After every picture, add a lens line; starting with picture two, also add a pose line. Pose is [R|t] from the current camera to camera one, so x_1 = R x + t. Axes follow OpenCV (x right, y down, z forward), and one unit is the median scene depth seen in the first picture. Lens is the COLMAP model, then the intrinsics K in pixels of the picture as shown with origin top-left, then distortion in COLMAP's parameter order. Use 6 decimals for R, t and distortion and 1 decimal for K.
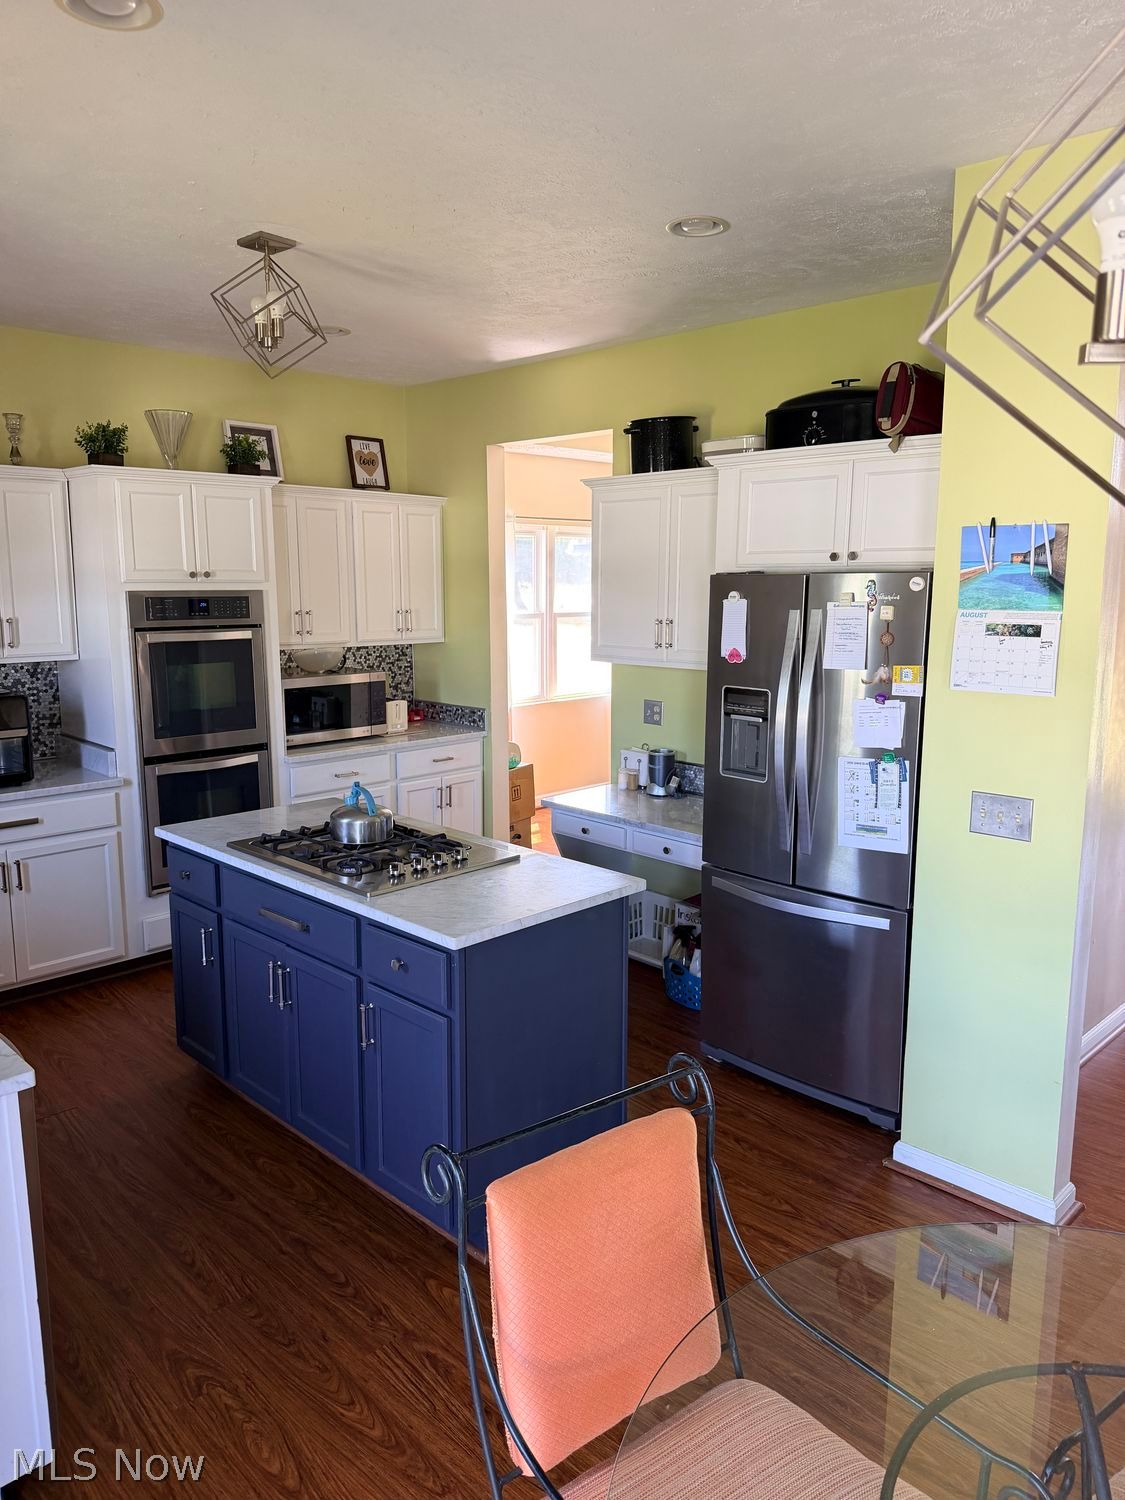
lens RADIAL K [[1123.0, 0, 563.8], [0, 1123.0, 761.5], [0, 0, 1]] dist [-0.010346, -0.034189]
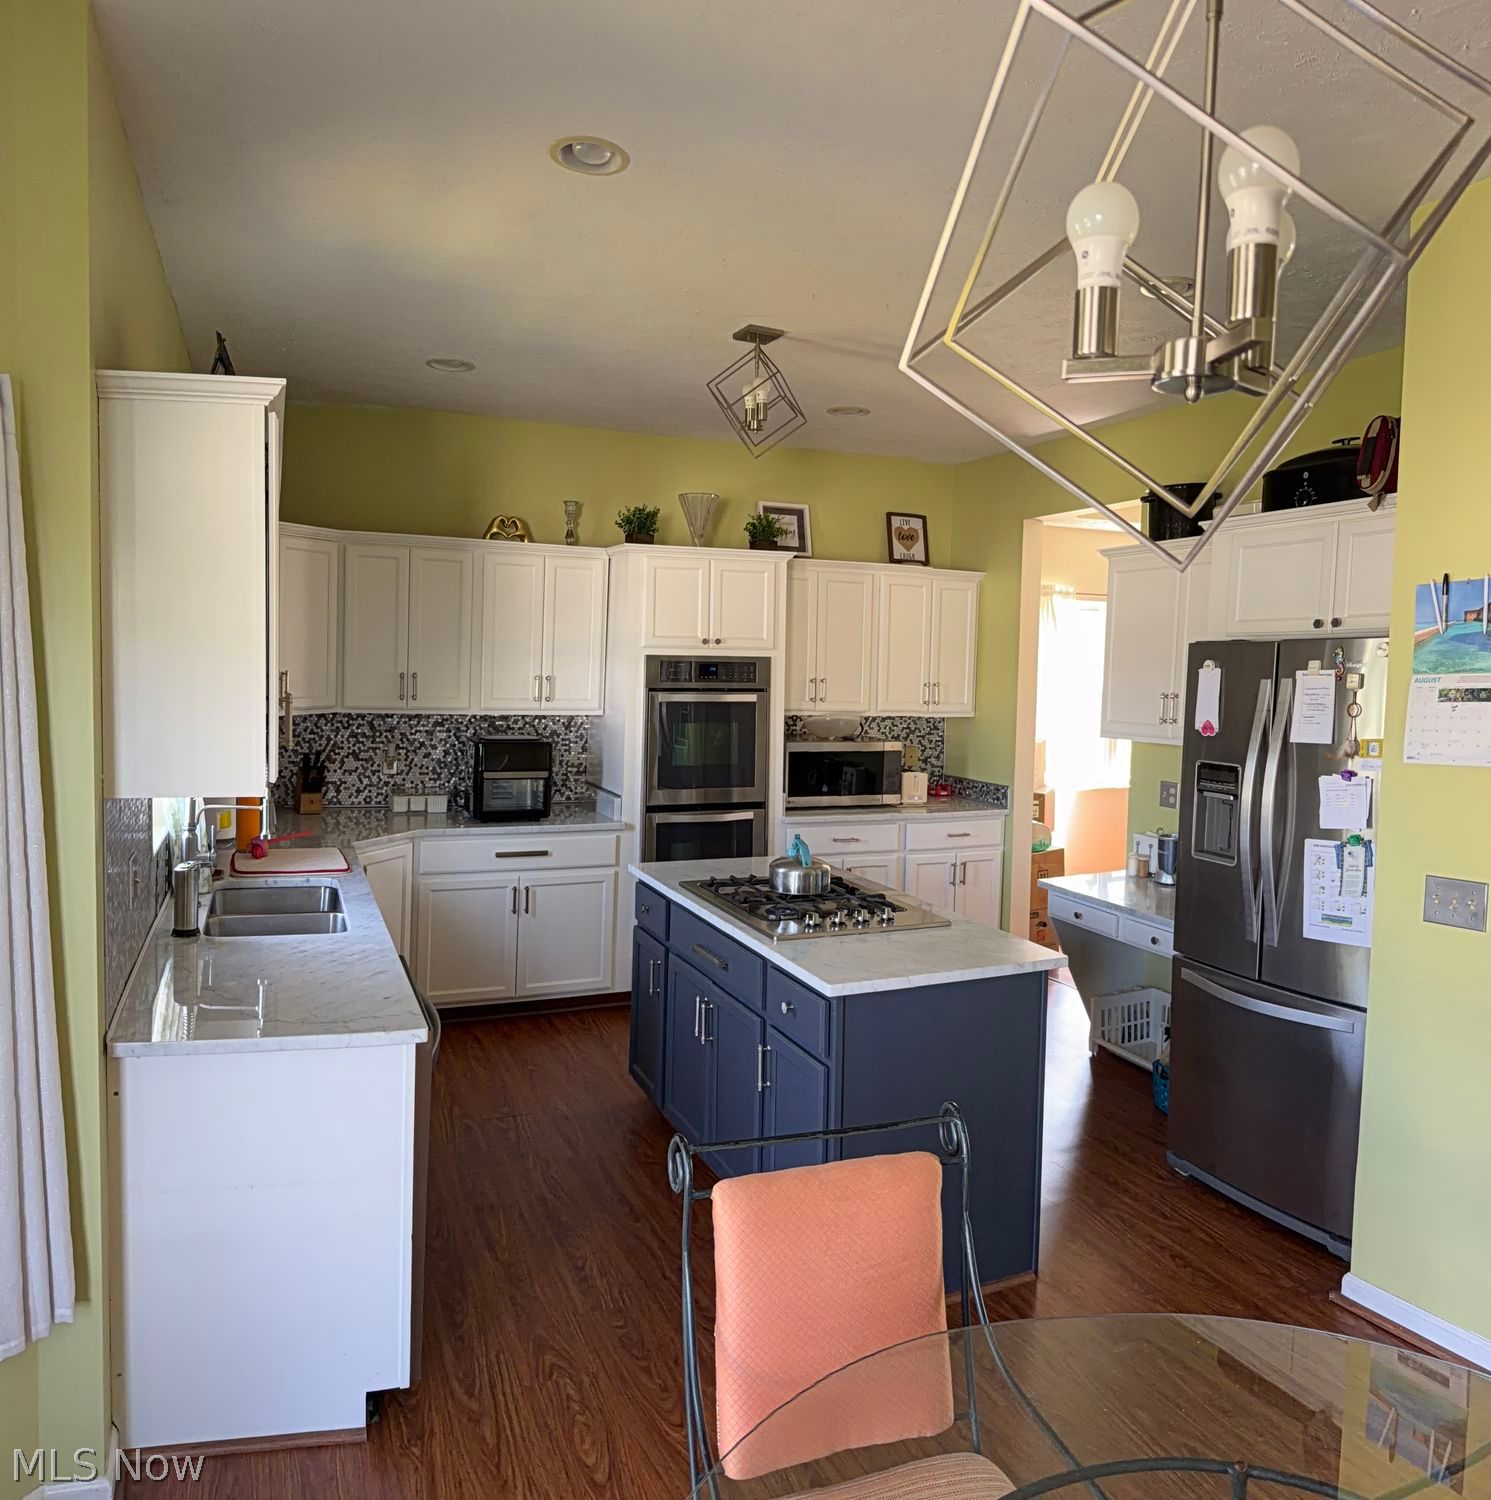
lens RADIAL K [[1216.9, 0, 861.7], [0, 1216.9, 773.9], [0, 0, 1]] dist [-0.028858, -0.036678]
pose [[0.938621, 0.041494, -0.342446, 0.208208], [-0.069766, 0.995058, -0.070652, 0.031154], [0.337822, 0.090206, 0.936877, -0.029248]]
